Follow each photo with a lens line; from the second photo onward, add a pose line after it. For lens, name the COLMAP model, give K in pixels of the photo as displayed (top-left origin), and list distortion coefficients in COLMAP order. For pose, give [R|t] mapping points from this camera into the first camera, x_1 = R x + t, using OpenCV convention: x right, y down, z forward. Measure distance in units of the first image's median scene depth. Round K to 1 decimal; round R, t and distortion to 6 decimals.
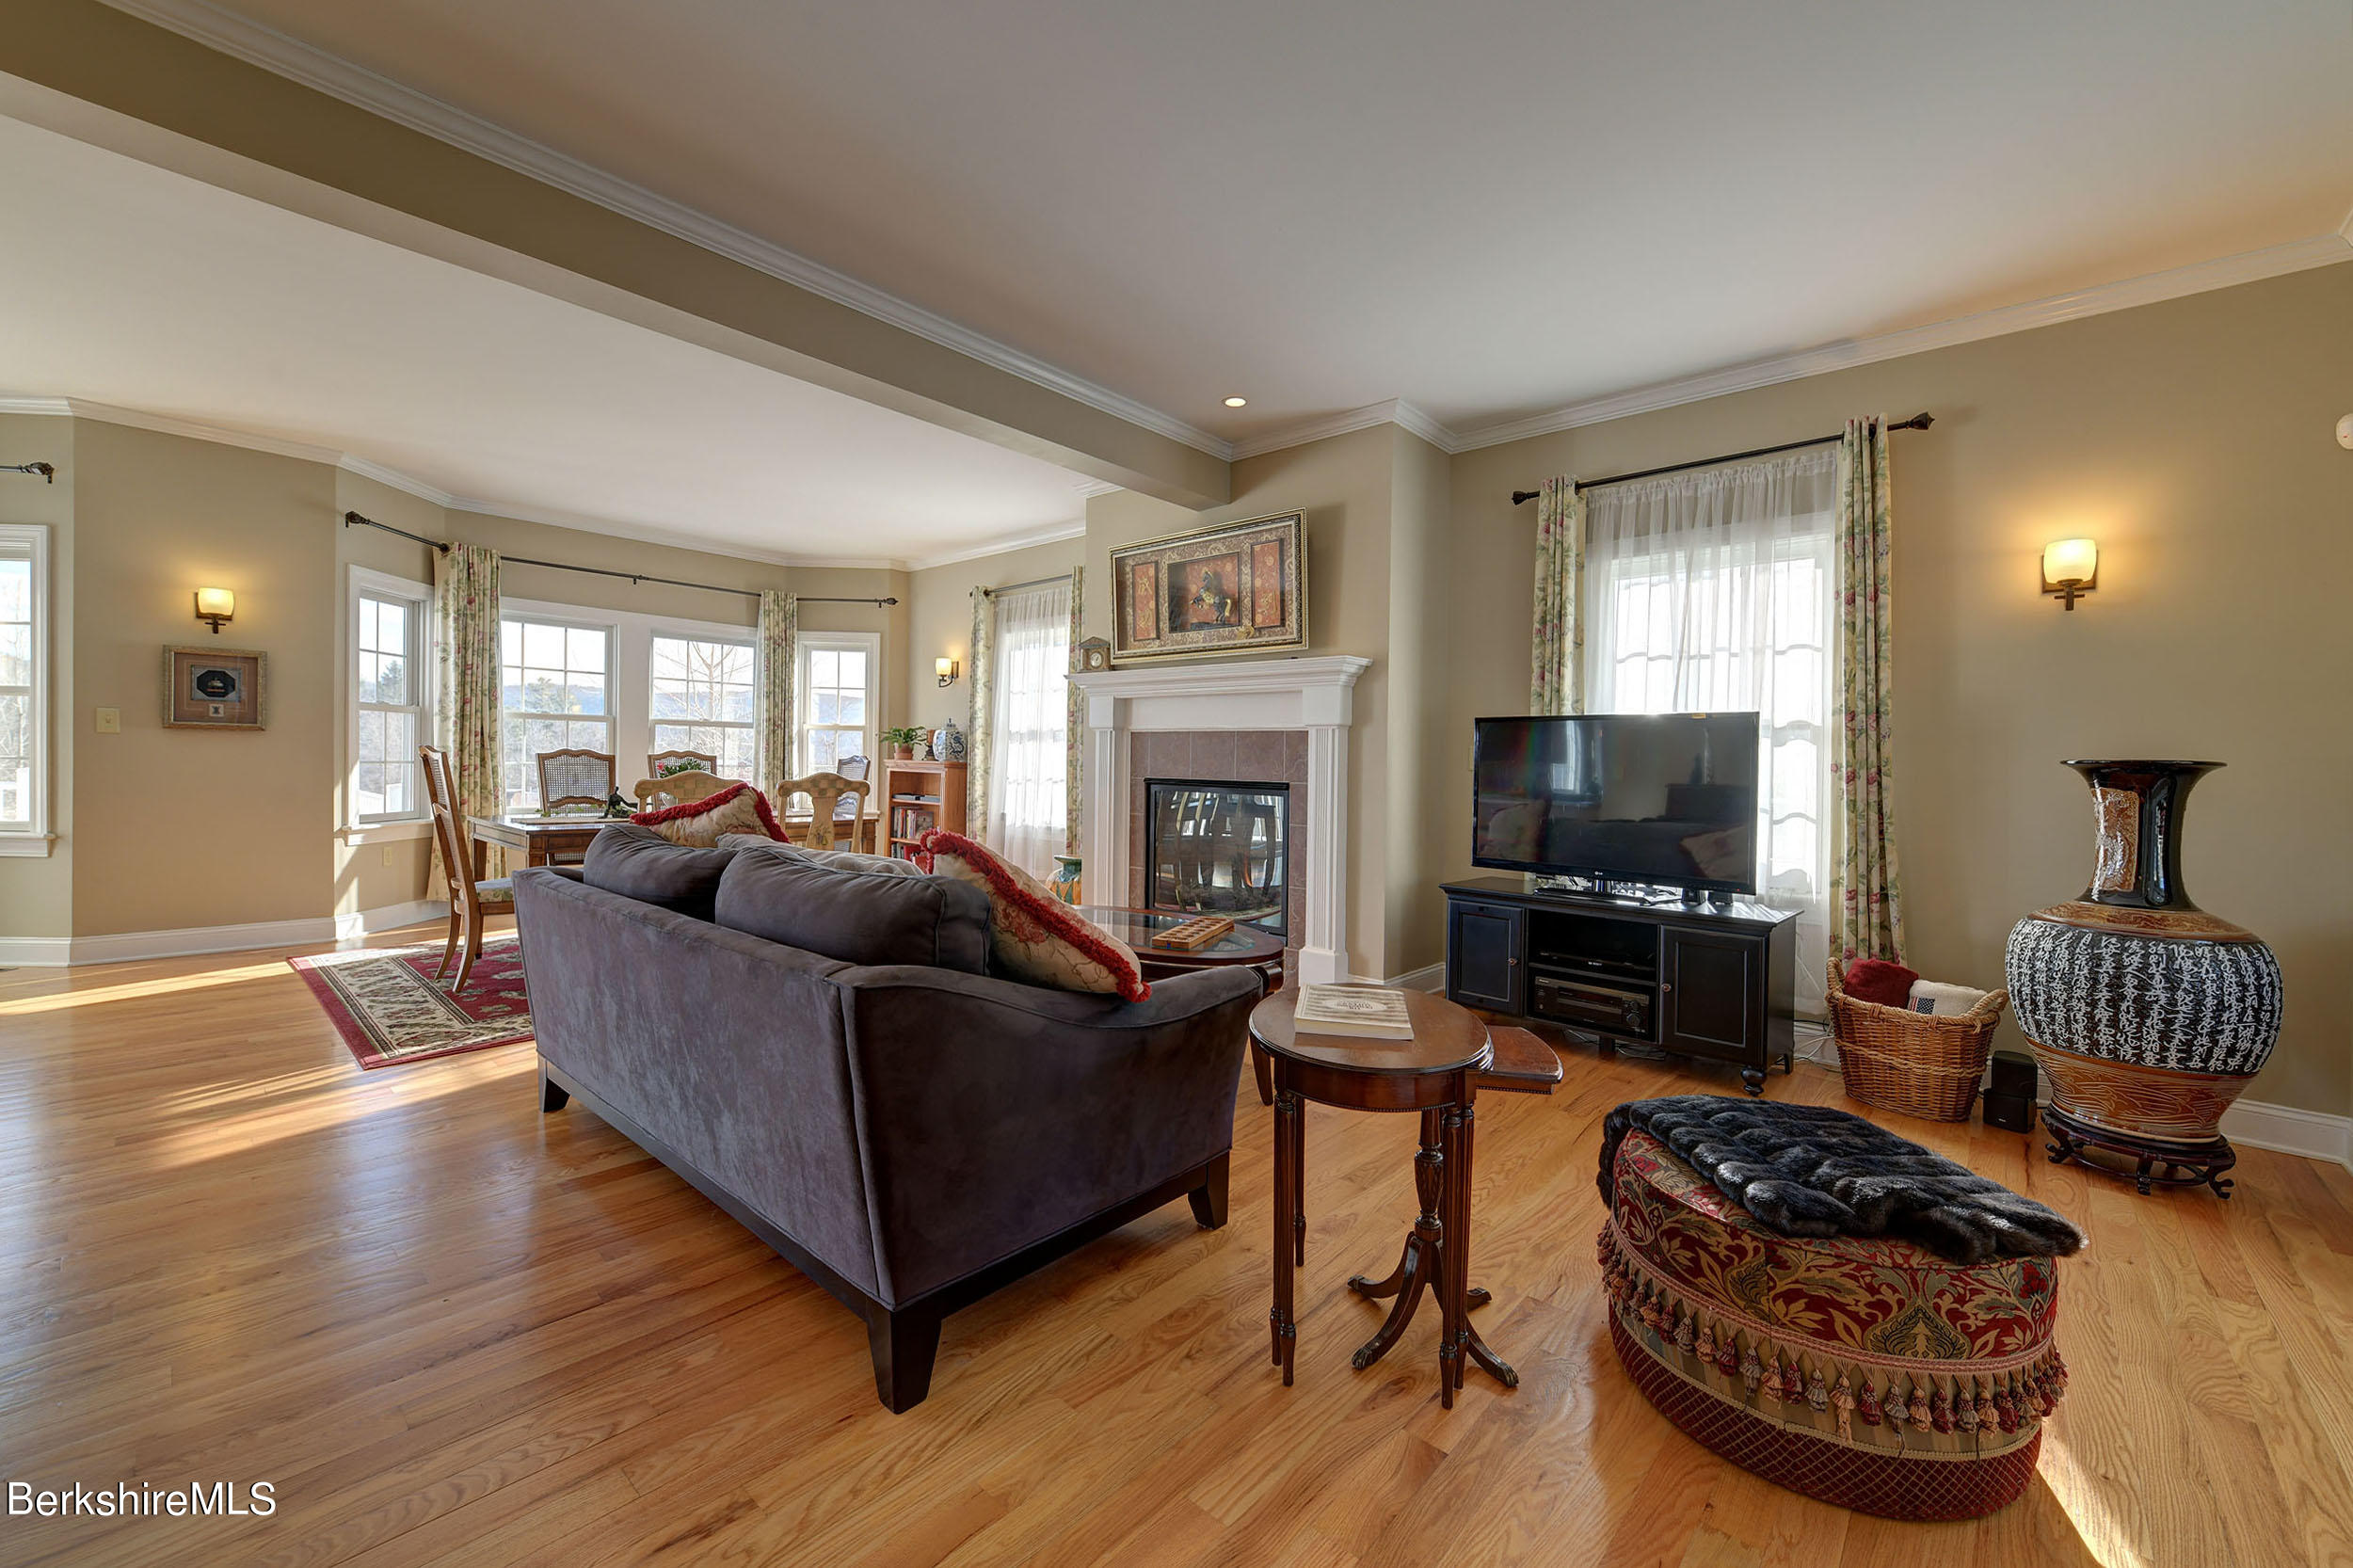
lens RADIAL K [[918.7, 0, 1199.6], [0, 918.7, 780.1], [0, 0, 1]] dist [-0.011097, -0.000737]
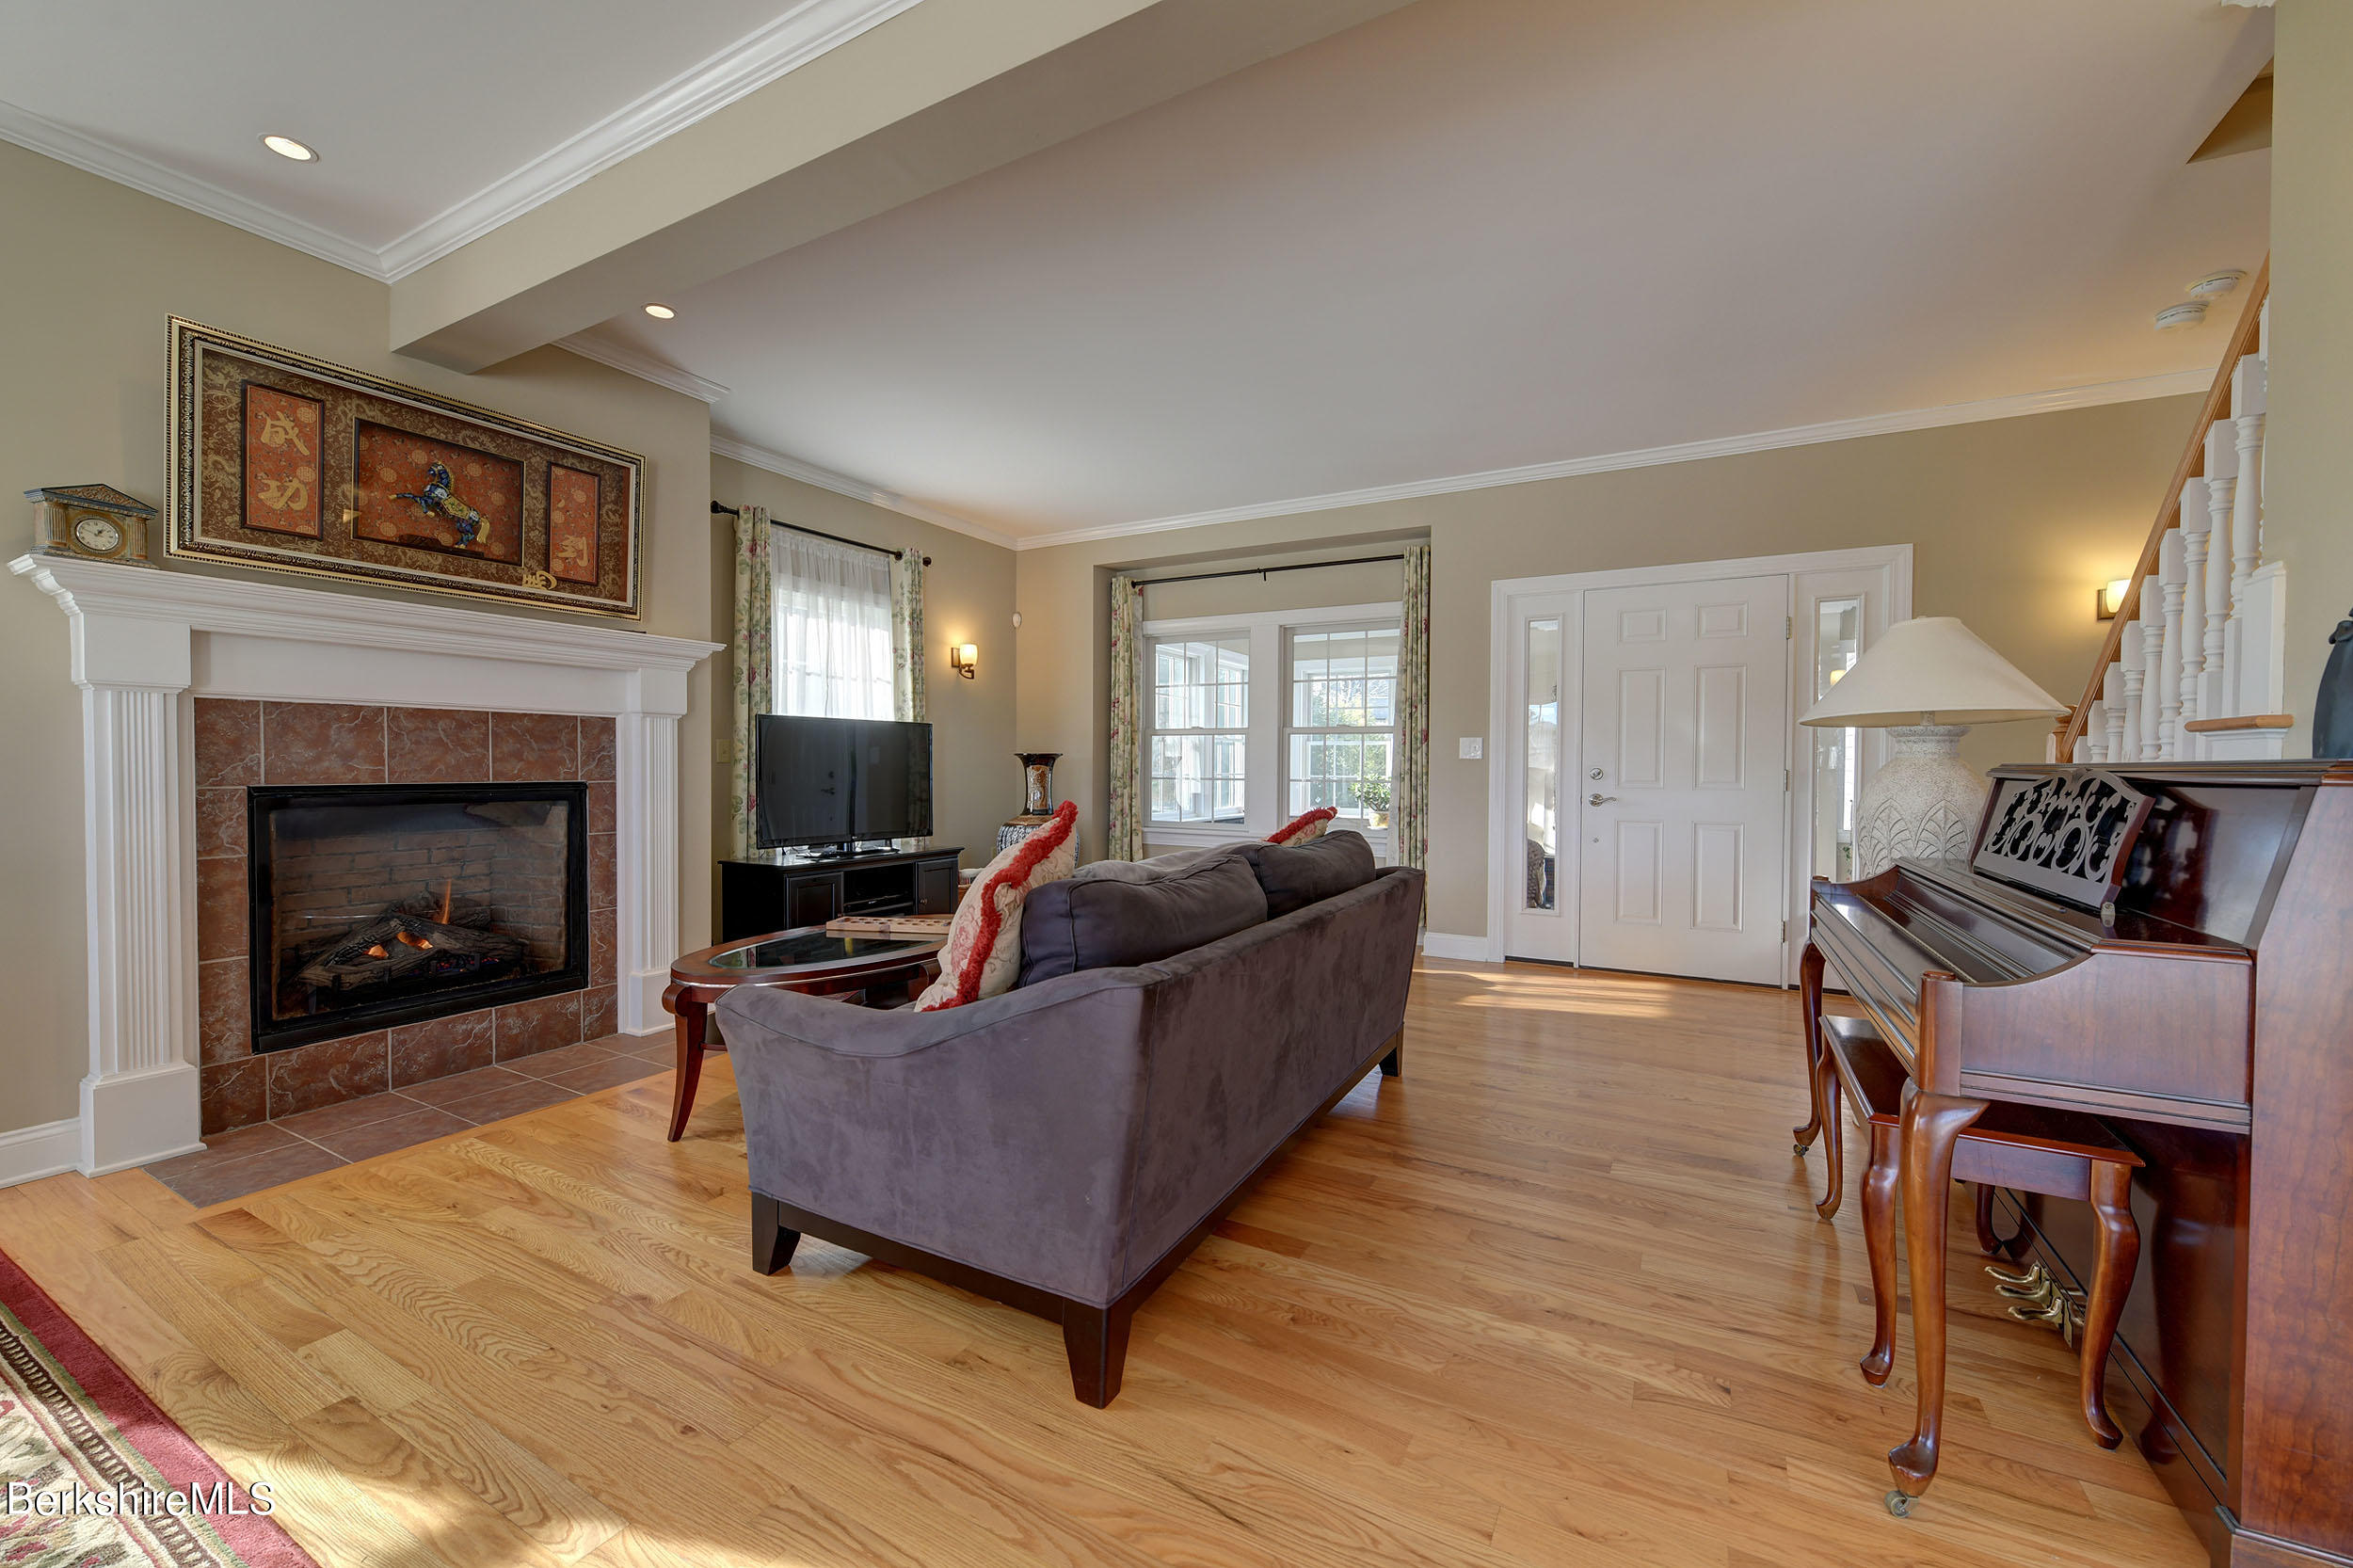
lens RADIAL K [[918.7, 0, 1183.3], [0, 918.7, 764.6], [0, 0, 1]] dist [-0.011097, -0.000737]
pose [[-0.210156, -0.025027, 0.977347, -0.620741], [-0.001190, 0.999678, 0.025343, -0.025946], [-0.977667, 0.004163, -0.210118, 0.520328]]
